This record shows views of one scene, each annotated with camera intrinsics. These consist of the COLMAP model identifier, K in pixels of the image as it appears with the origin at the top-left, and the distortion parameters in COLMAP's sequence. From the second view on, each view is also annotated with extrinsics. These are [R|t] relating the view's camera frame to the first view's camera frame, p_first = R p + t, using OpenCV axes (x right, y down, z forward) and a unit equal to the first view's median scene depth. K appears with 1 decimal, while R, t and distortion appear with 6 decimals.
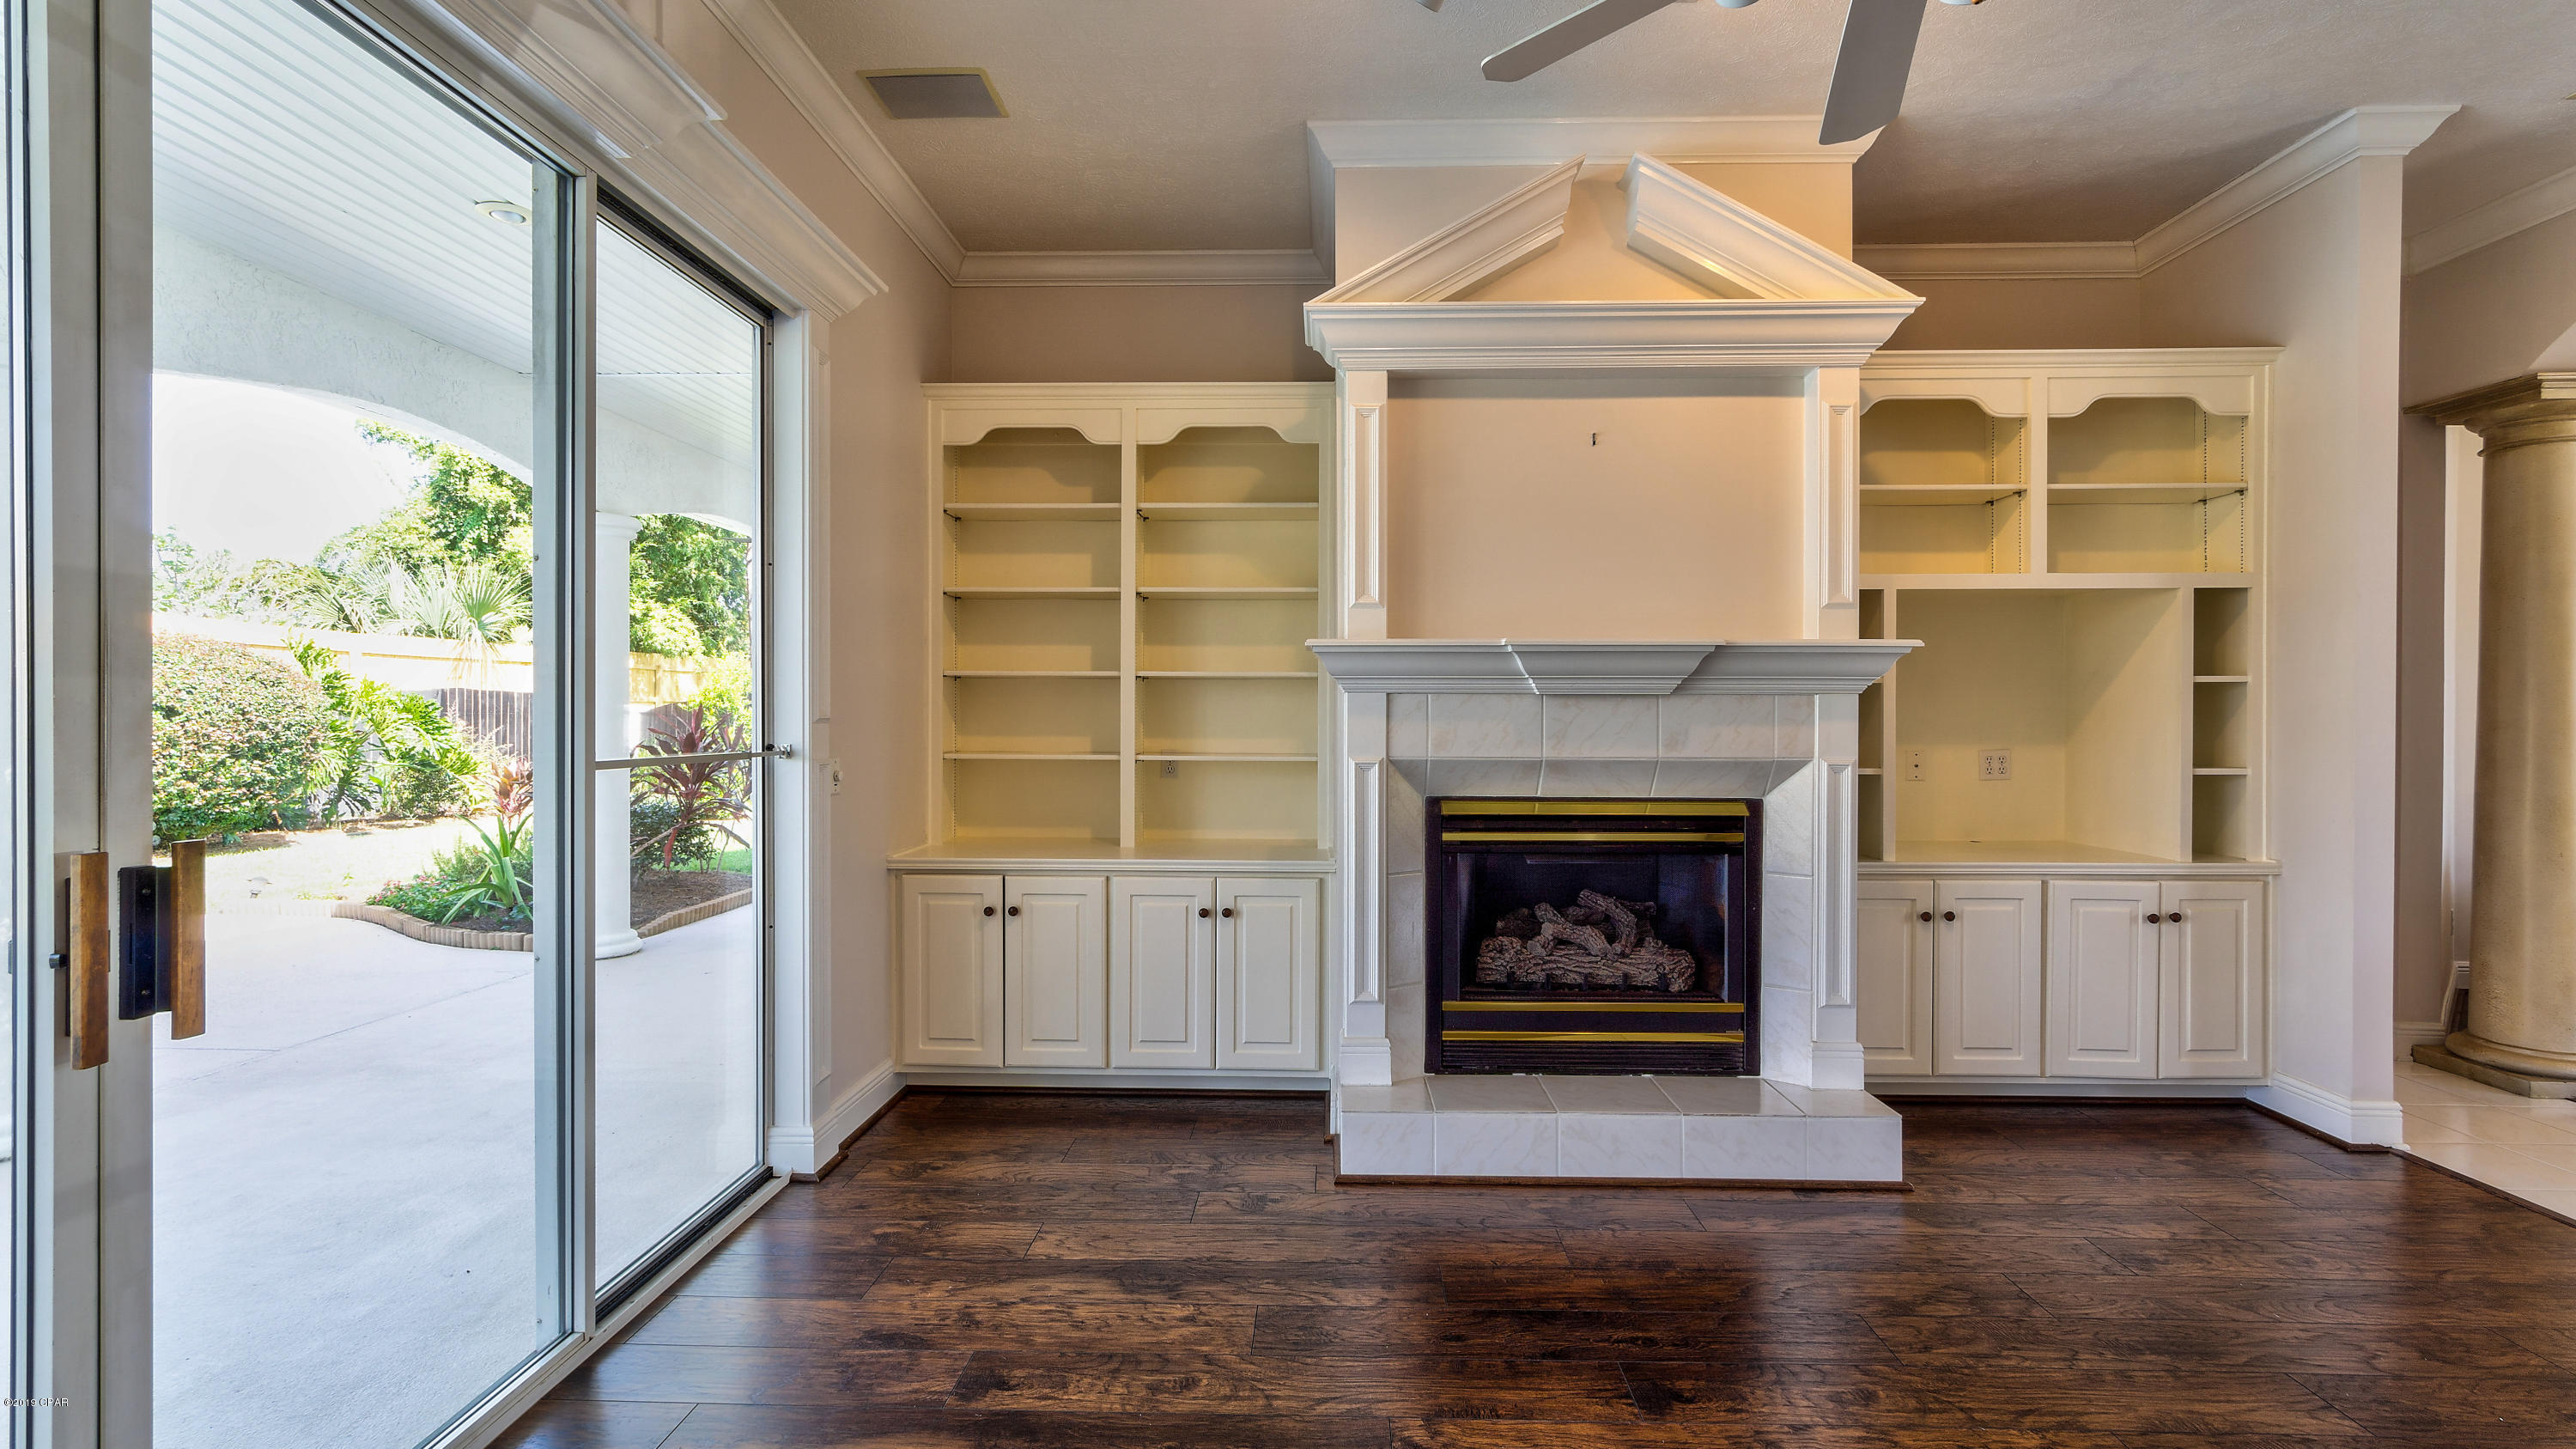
lens RADIAL K [[1138.0, 0, 1298.7], [0, 1138.0, 725.5], [0, 0, 1]] dist [-0.004784, 0.002158]
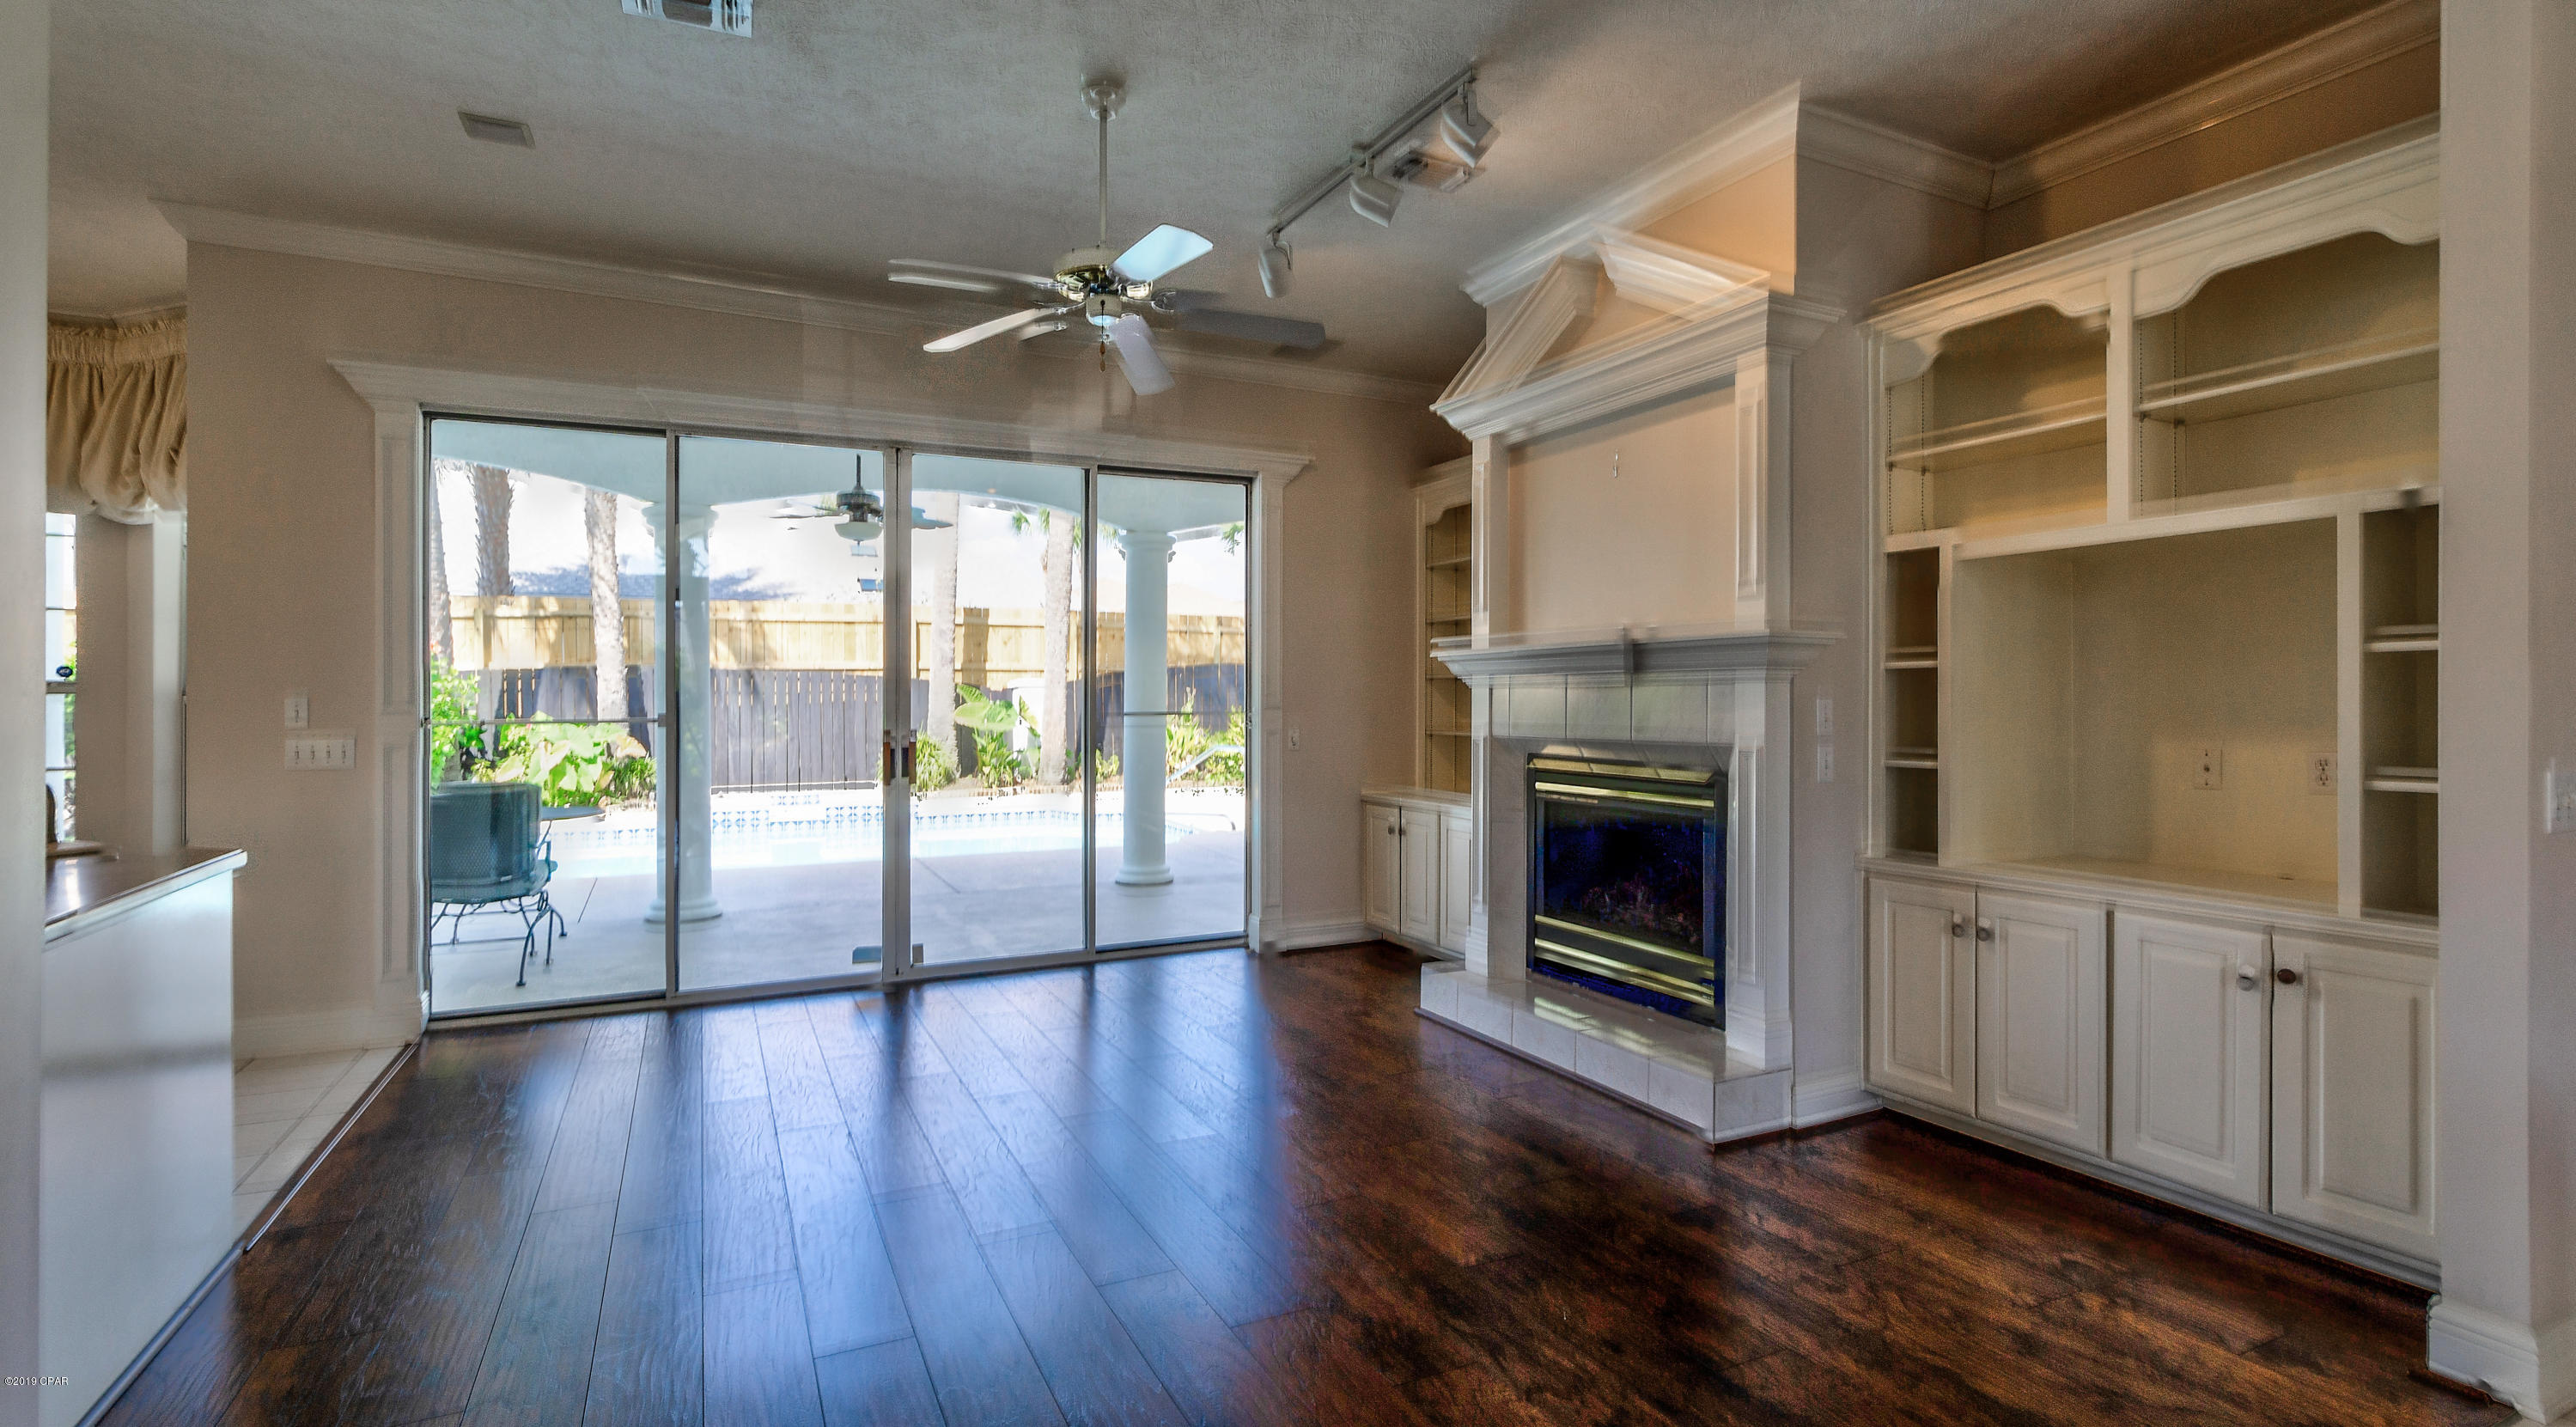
lens RADIAL K [[1269.7, 0, 1338.7], [0, 1269.7, 677.9], [0, 0, 1]] dist [-0.010973, 0.001542]
pose [[0.452588, -0.006407, -0.891697, 1.223646], [-0.003252, 0.999956, -0.008835, -0.017165], [0.891714, 0.006899, 0.452547, 0.119342]]
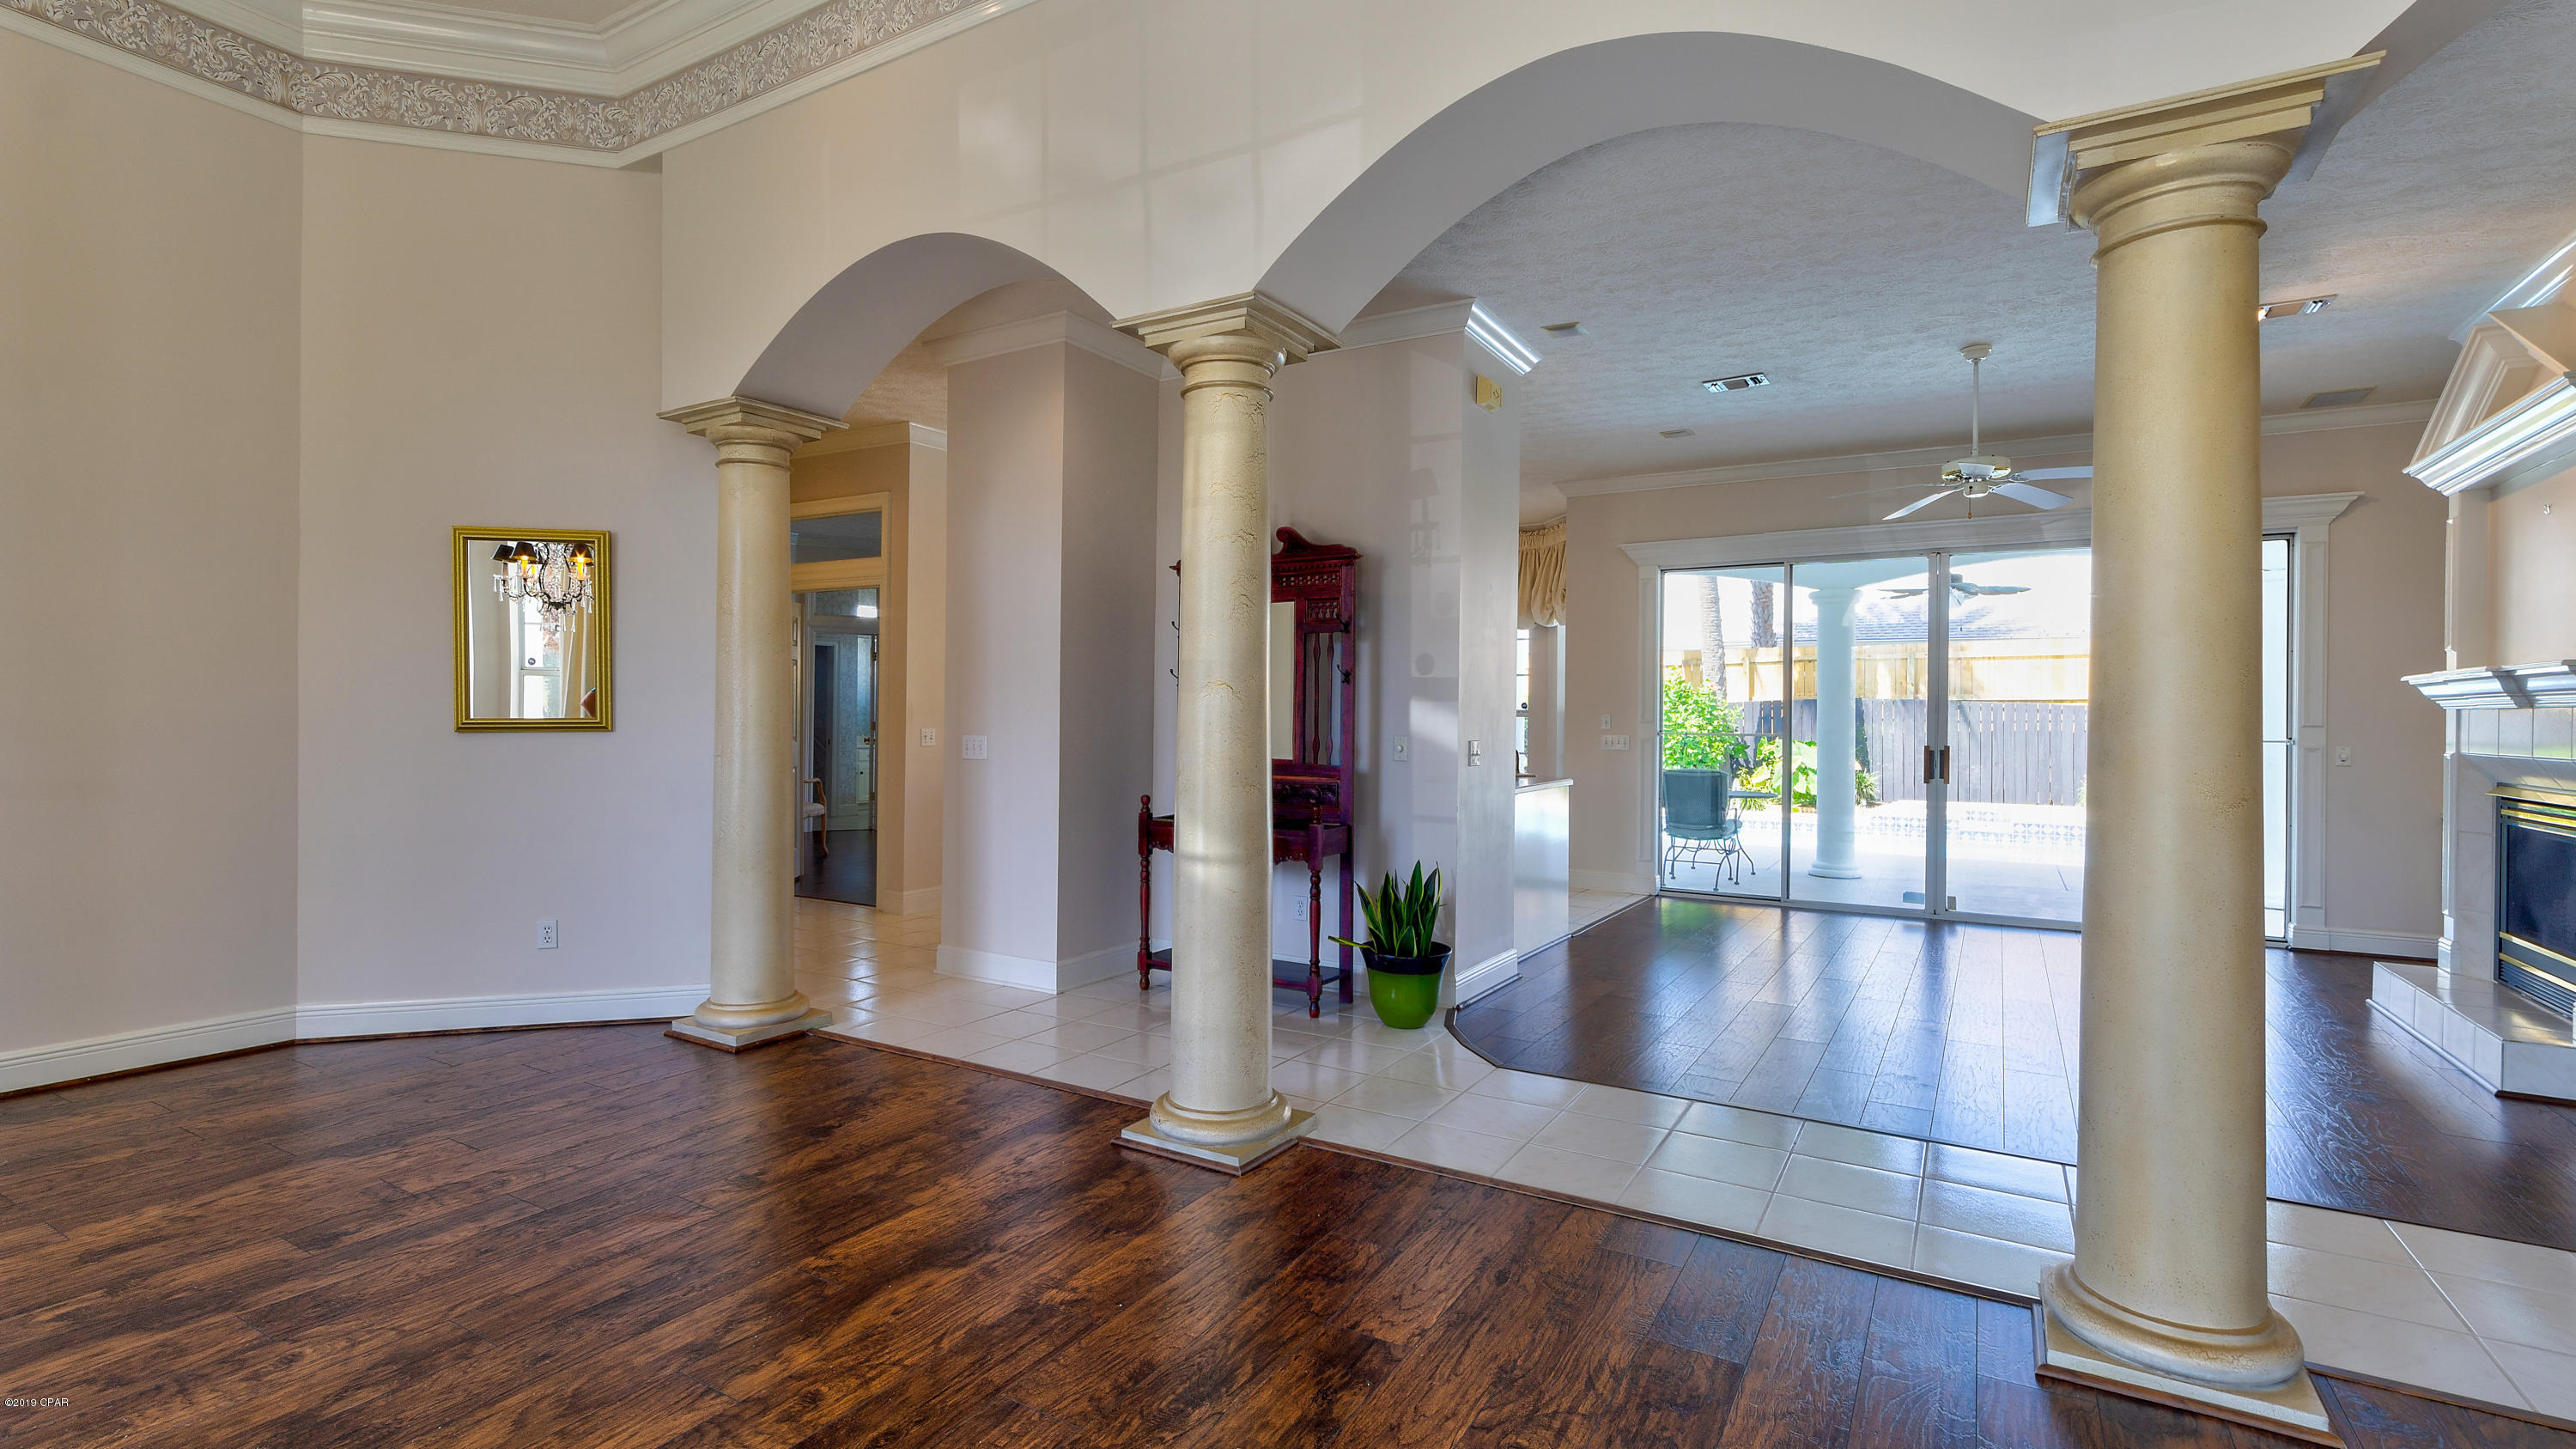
lens RADIAL K [[1138.0, 0, 1304.1], [0, 1138.0, 717.9], [0, 0, 1]] dist [-0.004784, 0.002158]
pose [[-0.493932, 0.001511, -0.869499, 1.923102], [-0.010707, 0.999912, 0.007820, -0.018666], [0.869434, 0.013172, -0.493873, 0.363846]]
